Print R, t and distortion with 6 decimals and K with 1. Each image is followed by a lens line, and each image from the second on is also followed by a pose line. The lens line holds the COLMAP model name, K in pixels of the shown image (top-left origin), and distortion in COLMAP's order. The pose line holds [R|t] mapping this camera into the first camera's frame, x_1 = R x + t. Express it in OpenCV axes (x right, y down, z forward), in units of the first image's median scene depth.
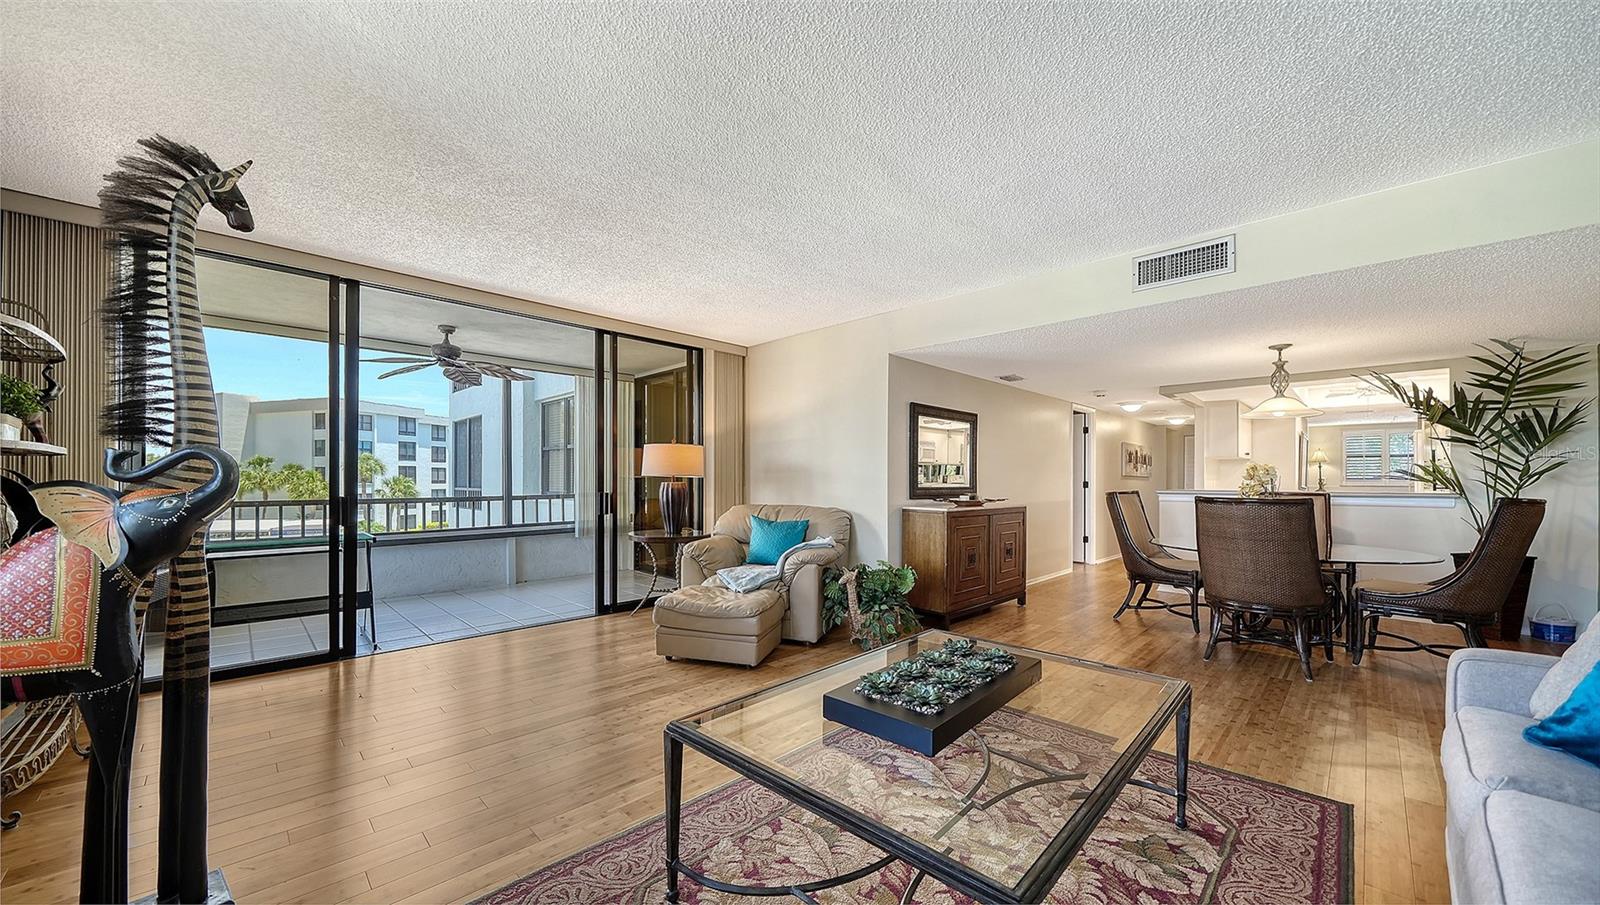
lens RADIAL K [[571.9, 0, 775.3], [0, 571.9, 485.4], [0, 0, 1]] dist [0.001888, -0.000965]
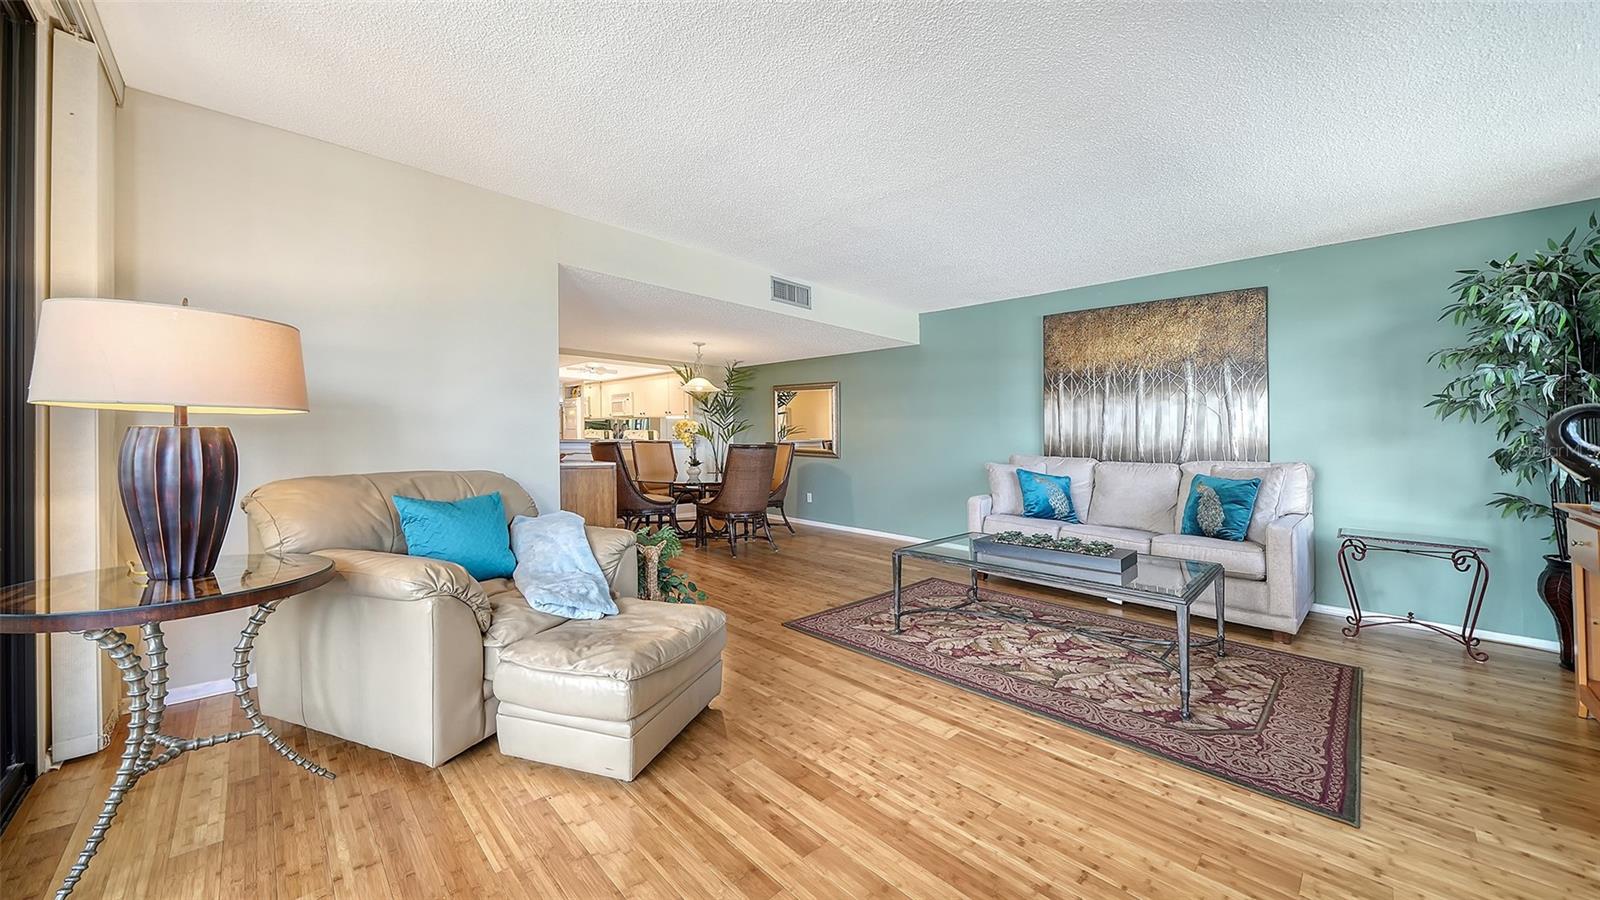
lens RADIAL K [[560.6, 0, 801.0], [0, 560.6, 435.2], [0, 0, 1]] dist [-0.005654, -0.000951]
pose [[-0.006722, 0.000371, 0.999977, -0.565129], [-0.004972, 0.999988, -0.000405, -0.002809], [-0.999965, -0.004975, -0.006720, 0.700091]]
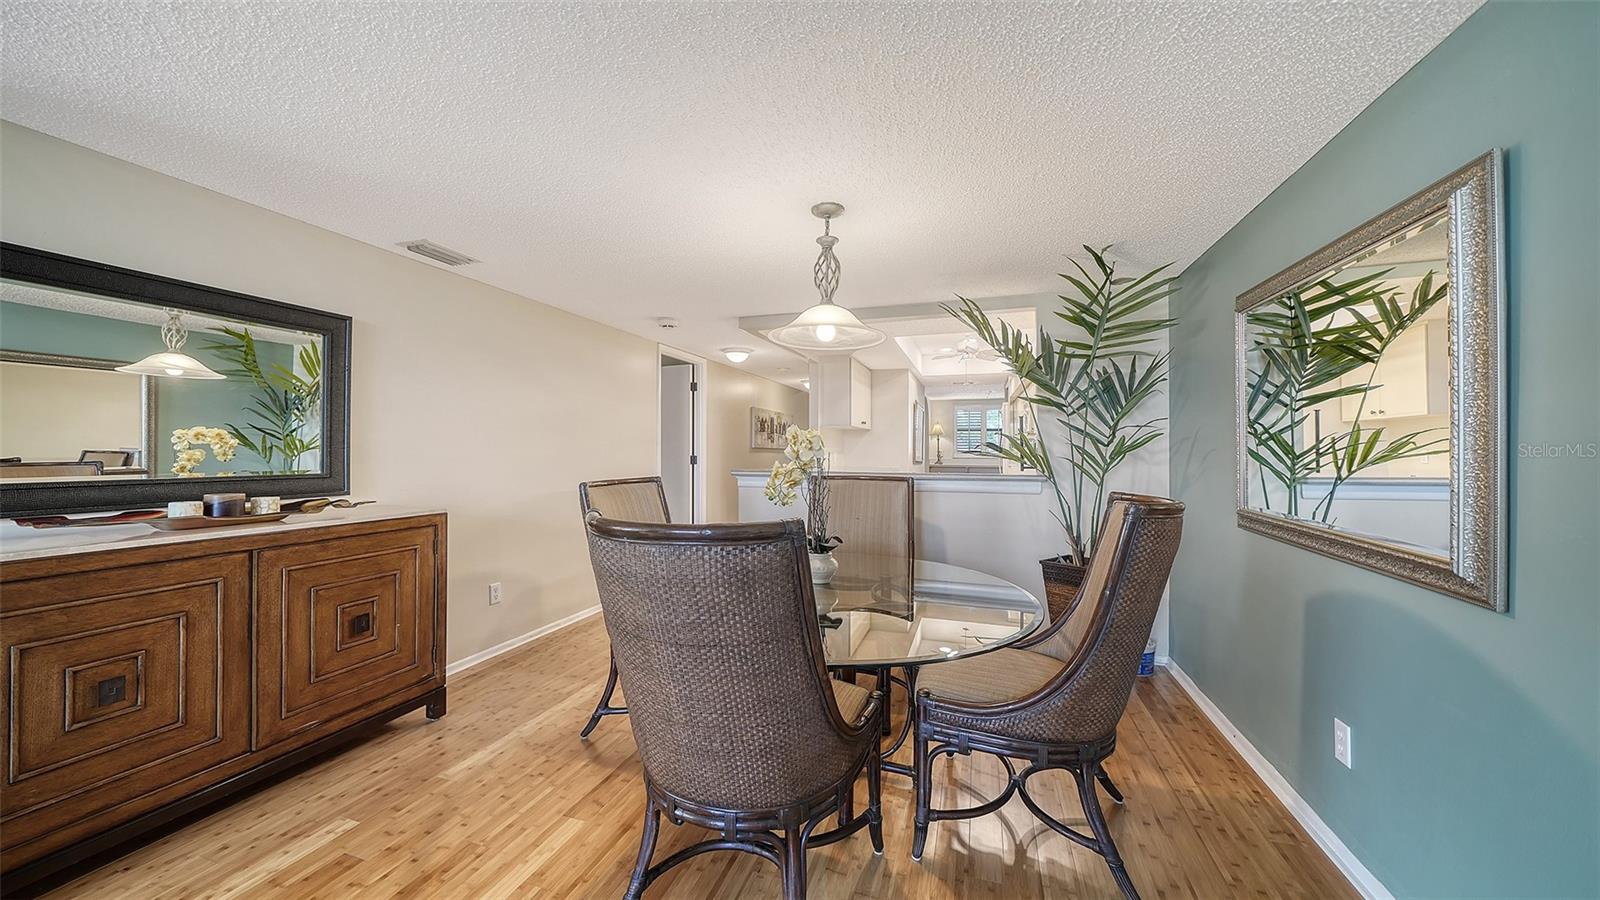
lens RADIAL K [[560.6, 0, 814.9], [0, 560.6, 459.0], [0, 0, 1]] dist [-0.005654, -0.000951]
pose [[0.869713, -0.008398, 0.493486, 0.567188], [0.004853, 0.999952, 0.008464, -0.013861], [-0.493533, -0.004966, 0.869713, 0.509044]]
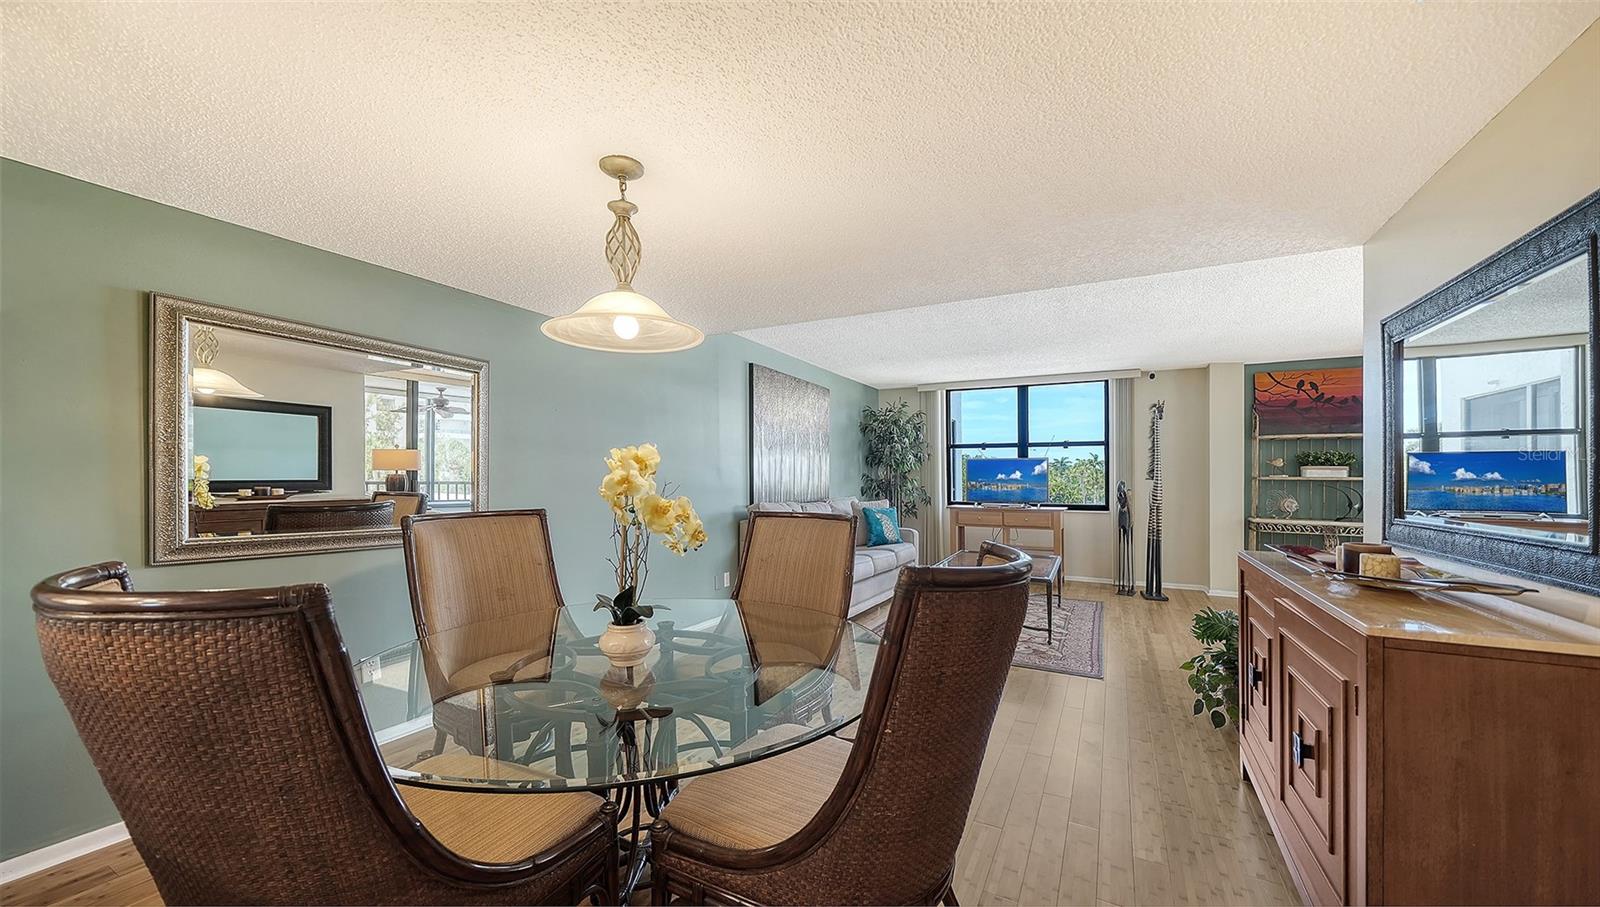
lens RADIAL K [[571.9, 0, 819.3], [0, 571.9, 470.3], [0, 0, 1]] dist [0.001888, -0.000965]
pose [[-0.949034, -0.017193, -0.314703, 0.798883], [-0.015546, 0.999849, -0.007743, -0.022863], [0.314789, -0.002456, -0.949159, 1.338867]]
